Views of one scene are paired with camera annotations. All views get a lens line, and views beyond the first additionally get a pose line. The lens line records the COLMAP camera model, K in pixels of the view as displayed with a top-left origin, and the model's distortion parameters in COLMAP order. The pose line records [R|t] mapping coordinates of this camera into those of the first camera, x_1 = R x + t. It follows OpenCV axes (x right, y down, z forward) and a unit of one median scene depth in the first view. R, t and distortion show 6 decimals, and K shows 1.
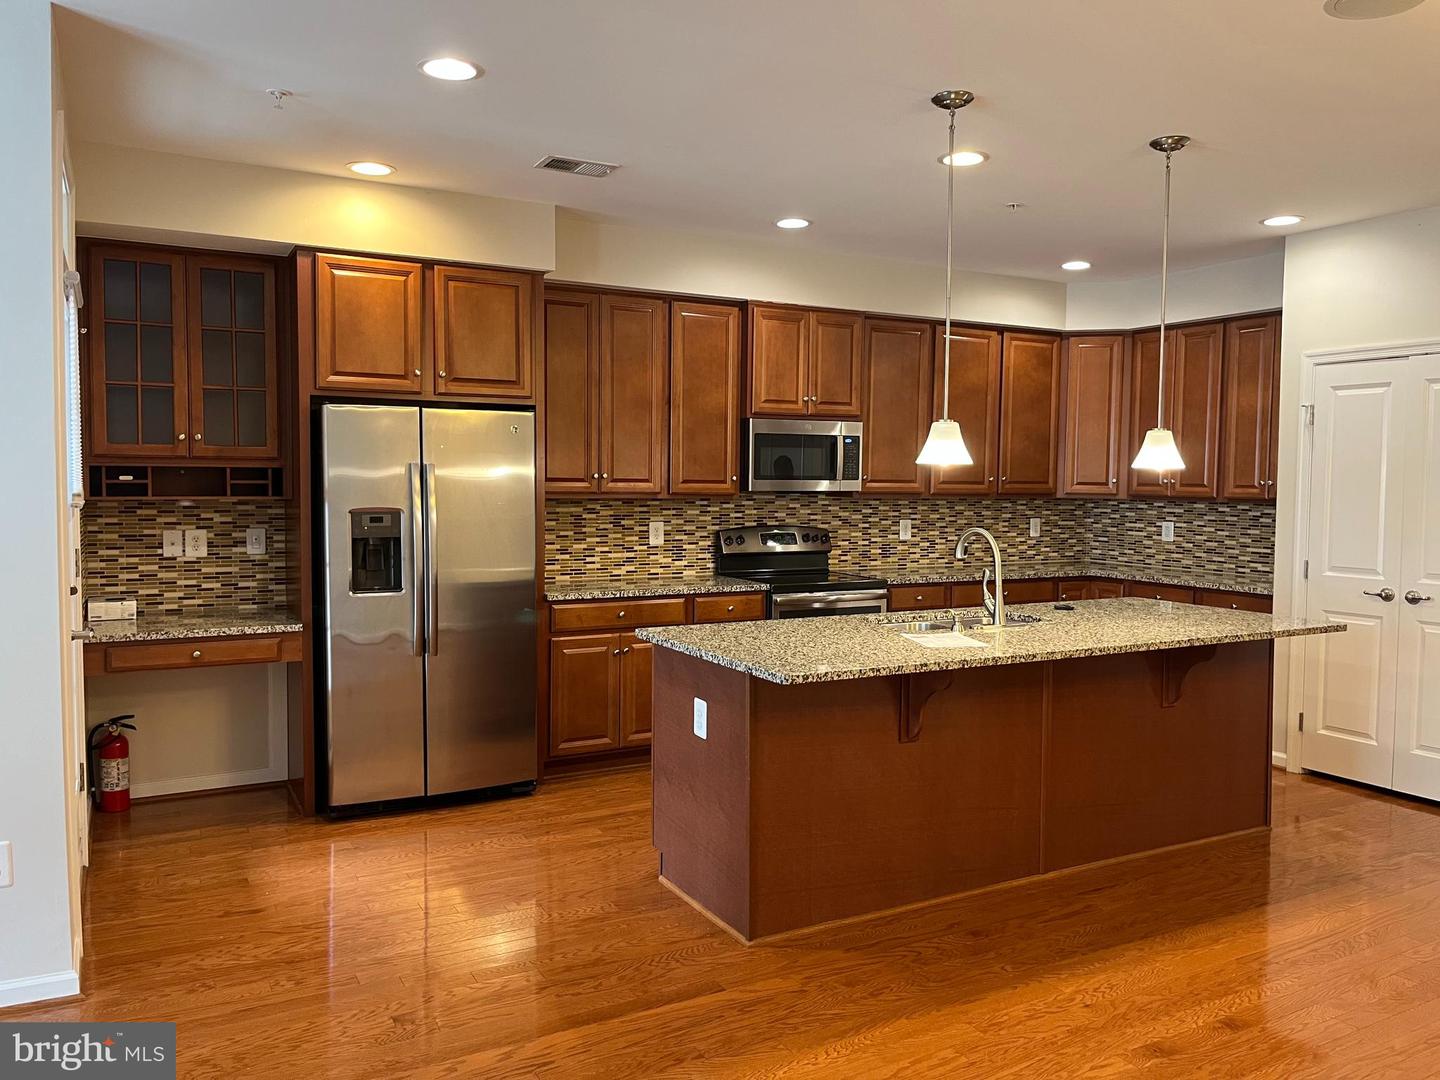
lens RADIAL K [[1079.1, 0, 723.3], [0, 1079.1, 533.3], [0, 0, 1]] dist [0.009107, -0.002042]
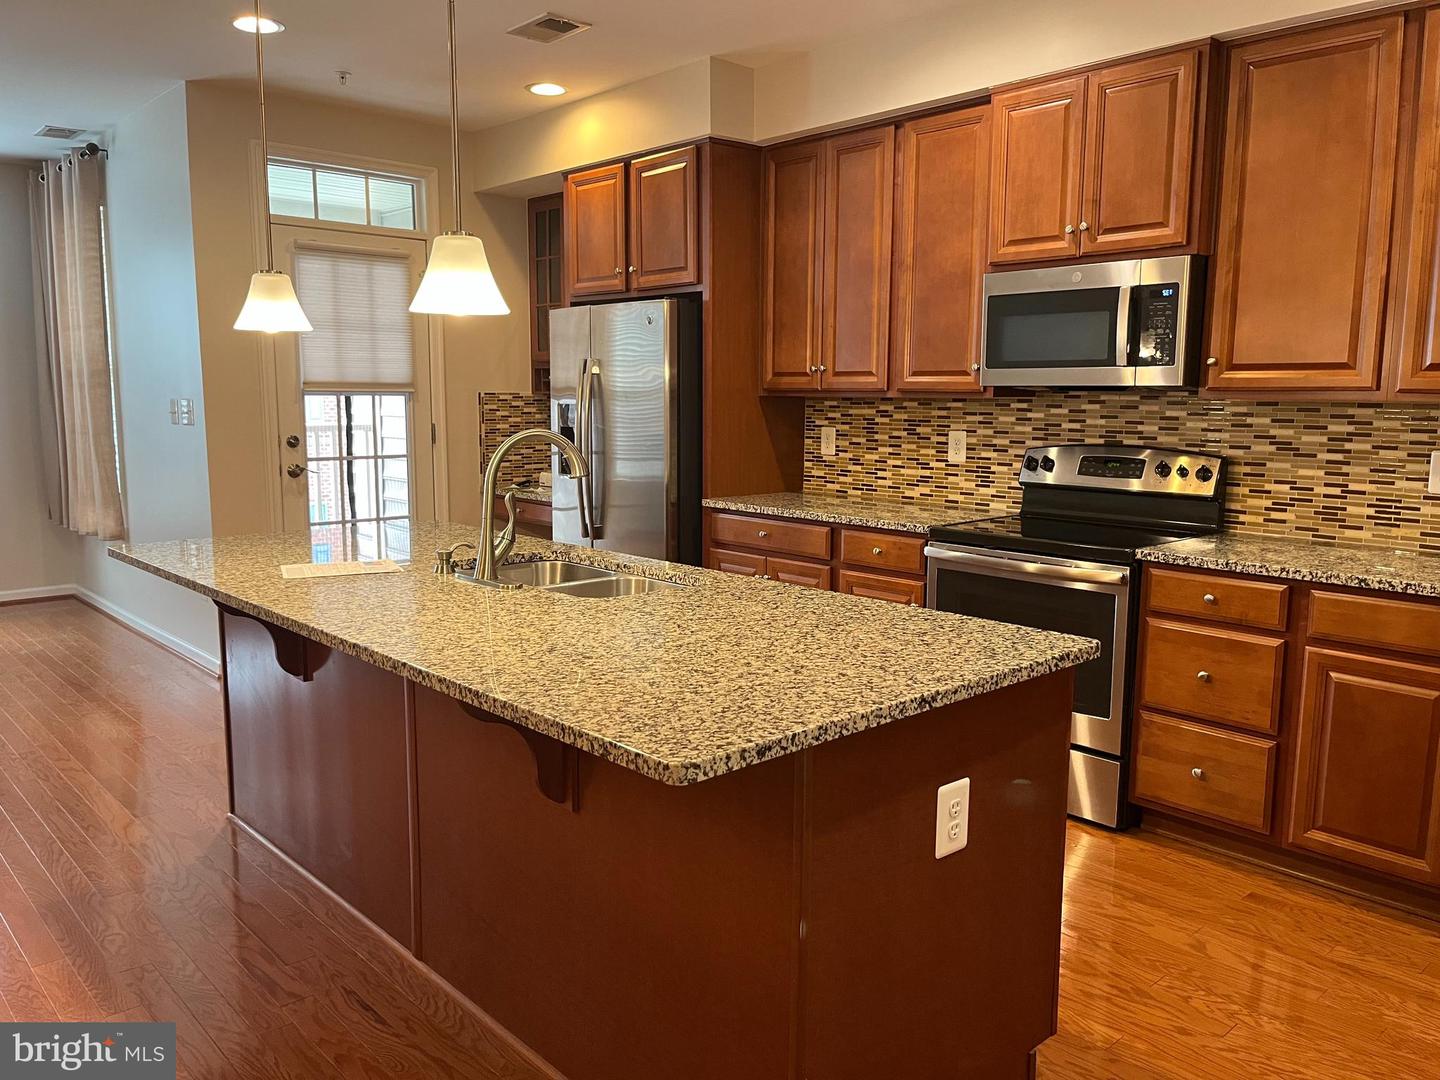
lens RADIAL K [[1079.1, 0, 723.3], [0, 1079.1, 533.3], [0, 0, 1]] dist [0.009107, -0.002042]
pose [[0.254617, 0.125447, -0.958871, 0.605599], [-0.042689, 0.992042, 0.118452, -0.021603], [0.966099, 0.010773, 0.257946, 0.657613]]
